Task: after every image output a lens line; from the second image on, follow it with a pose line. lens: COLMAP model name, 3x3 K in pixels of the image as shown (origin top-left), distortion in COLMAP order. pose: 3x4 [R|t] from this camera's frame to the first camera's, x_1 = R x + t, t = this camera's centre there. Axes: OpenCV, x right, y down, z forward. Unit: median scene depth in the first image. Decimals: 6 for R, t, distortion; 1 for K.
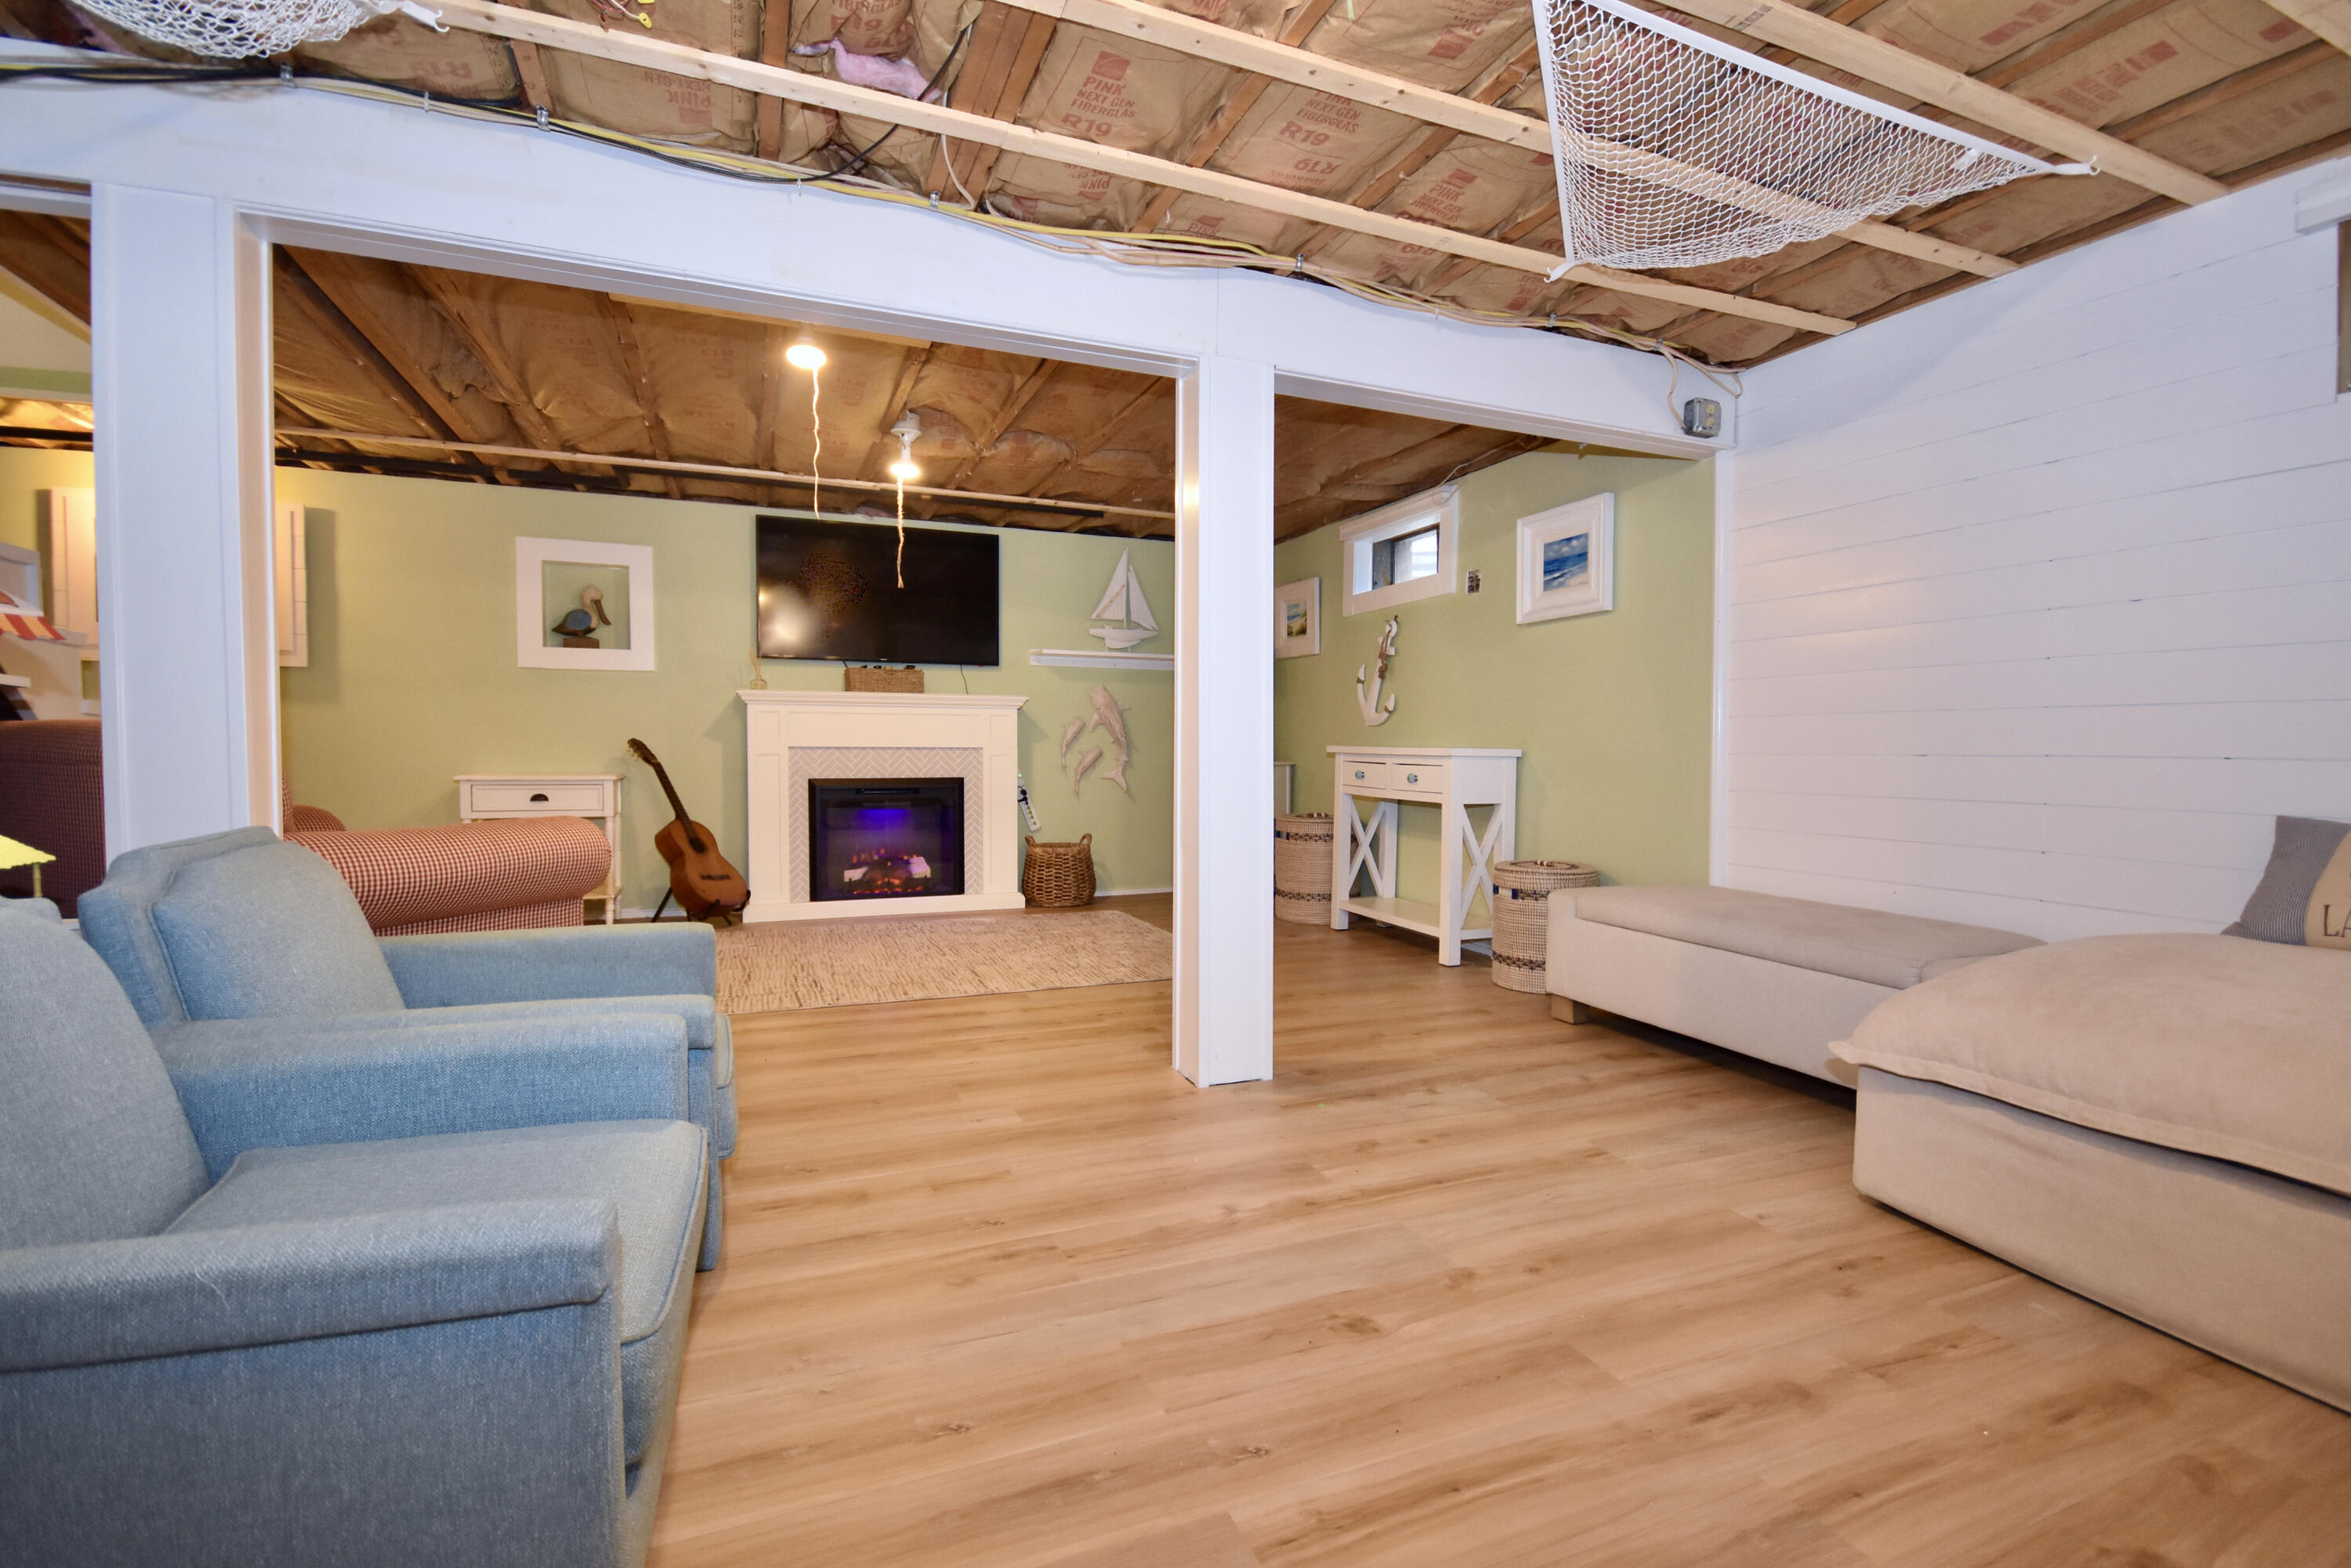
lens RADIAL K [[1069.7, 0, 1161.8], [0, 1069.7, 786.2], [0, 0, 1]] dist [-0.011822, -0.002986]
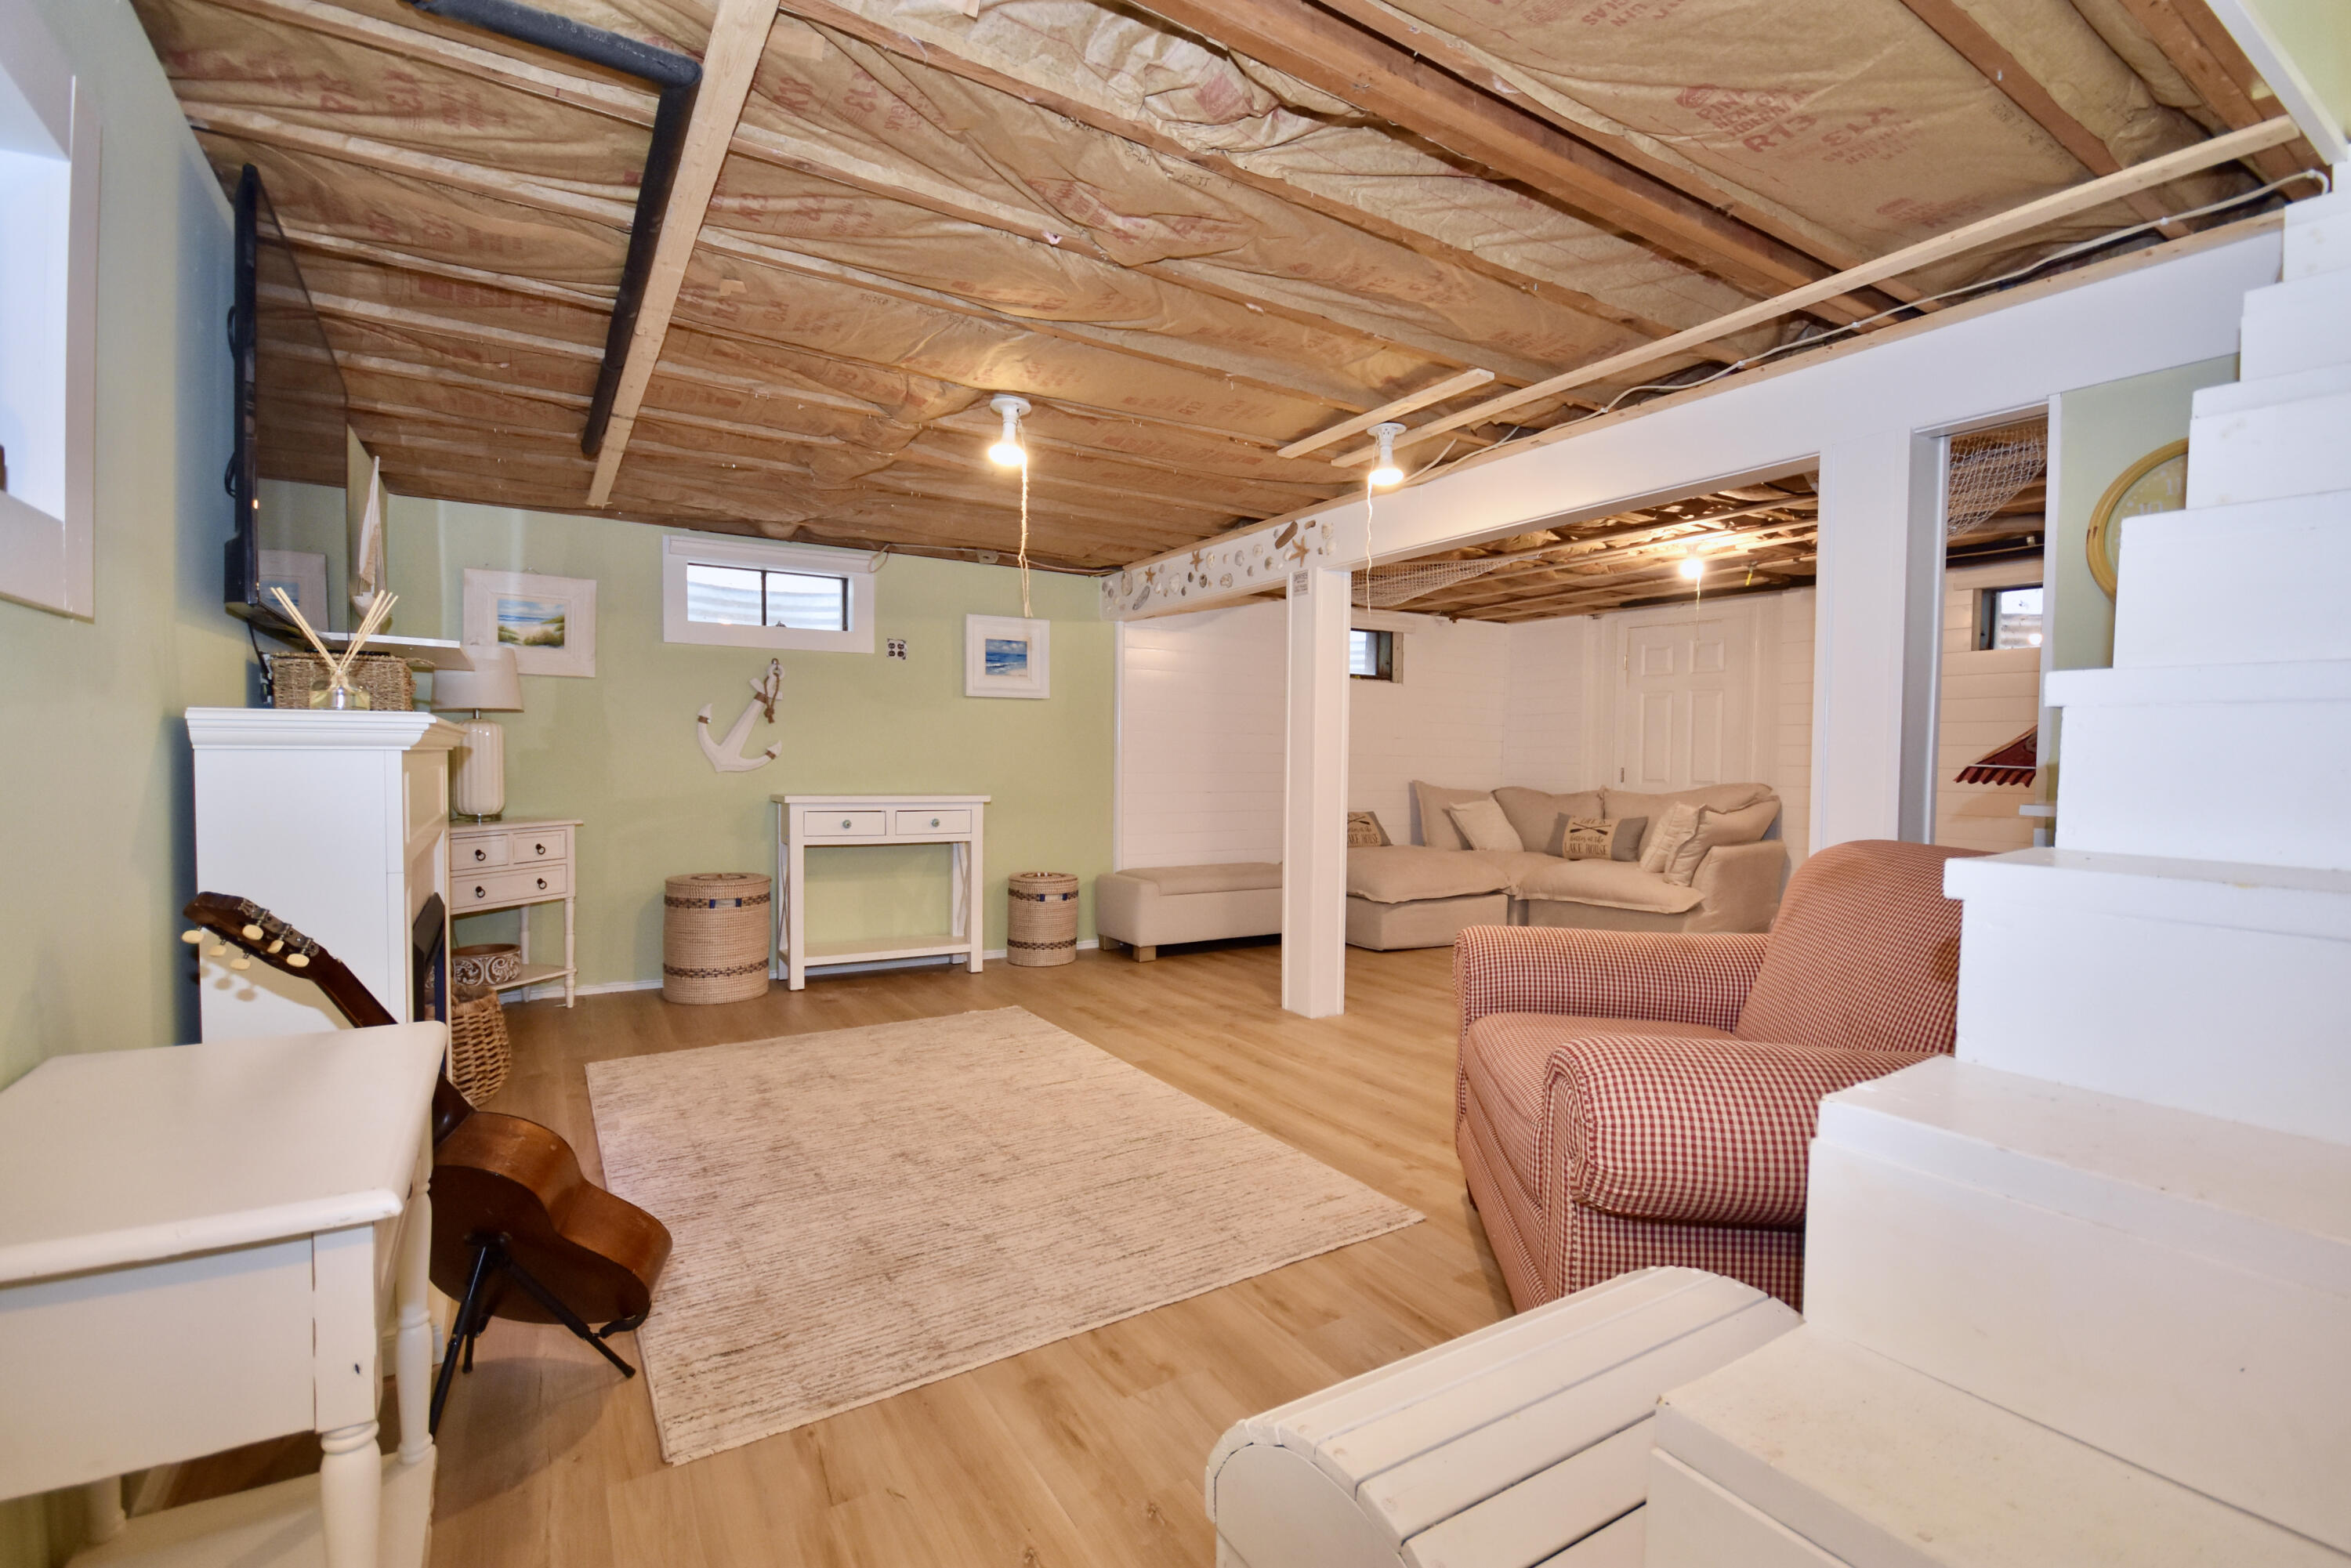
lens RADIAL K [[1069.7, 0, 1168.6], [0, 1069.7, 772.6], [0, 0, 1]] dist [-0.011822, -0.002986]
pose [[-0.200307, -0.017355, 0.979580, -1.019840], [0.025544, 0.999411, 0.022929, -0.087173], [-0.979400, 0.029615, -0.199745, 1.075187]]
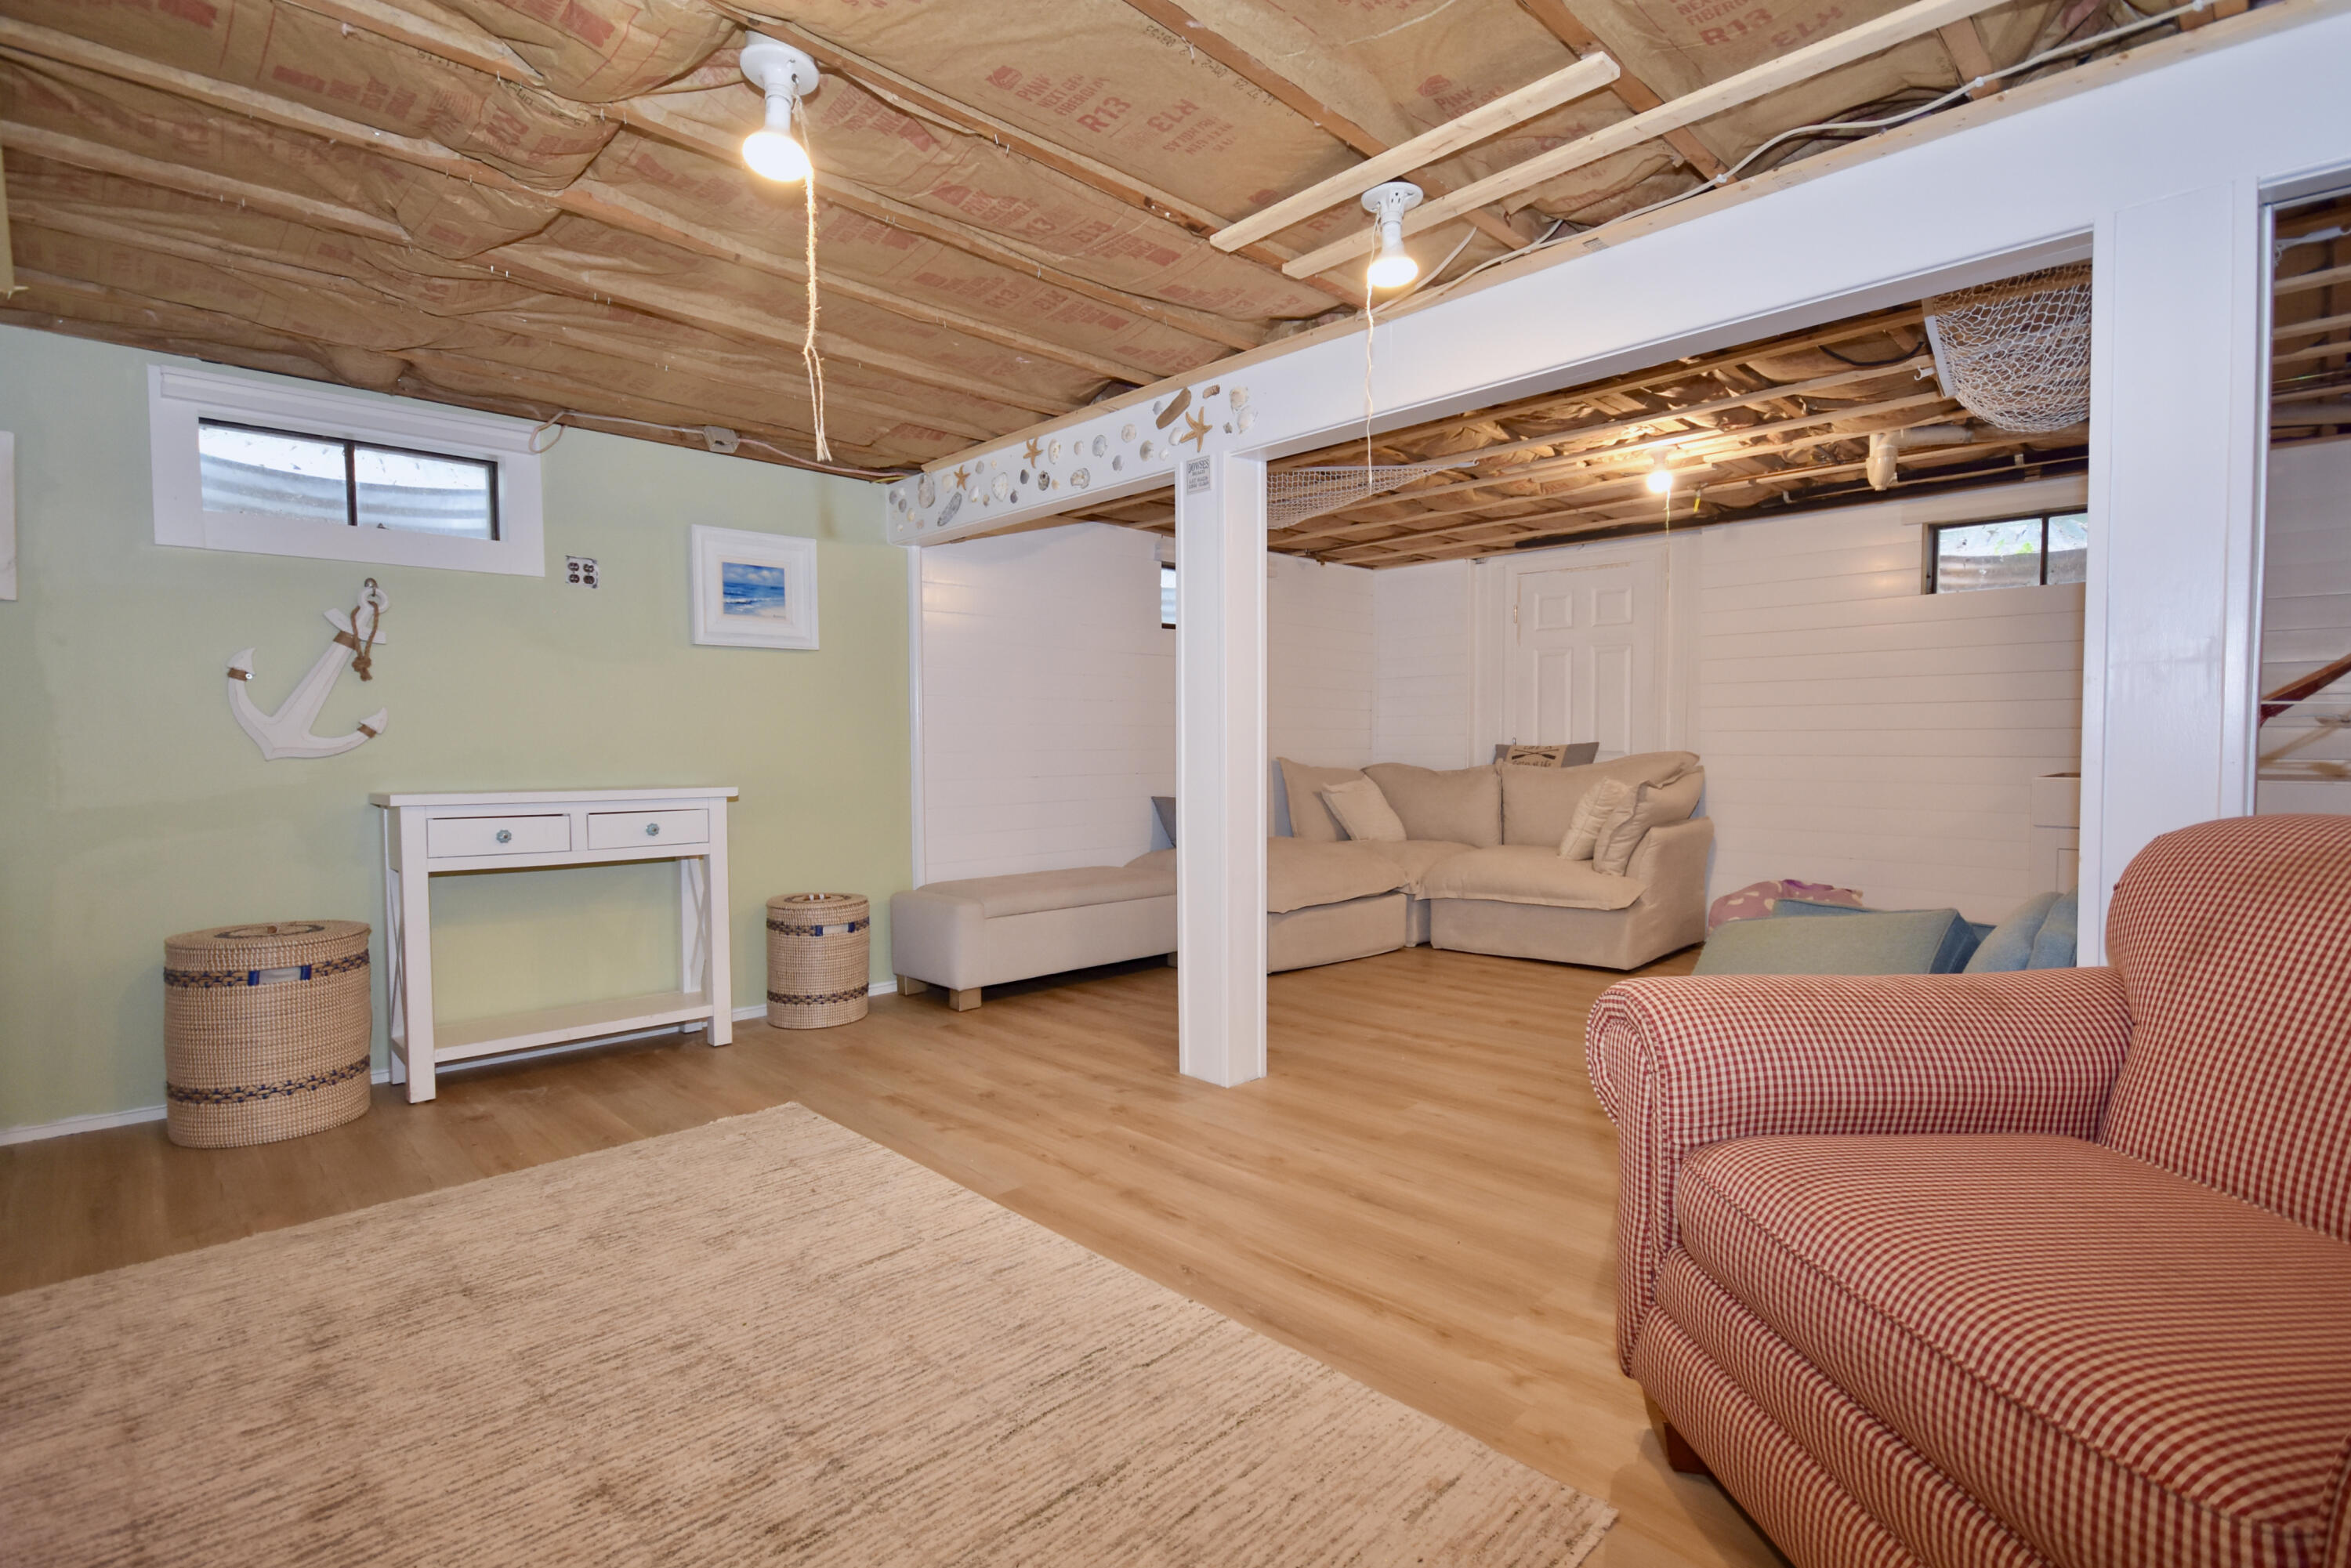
lens RADIAL K [[1130.7, 0, 1172.6], [0, 1130.7, 782.1], [0, 0, 1]] dist [0.004614, -0.006303]
pose [[-0.409016, -0.028549, 0.912081, -0.717231], [0.039017, 0.998049, 0.048737, -0.071227], [-0.911693, 0.055521, -0.407104, 1.081202]]
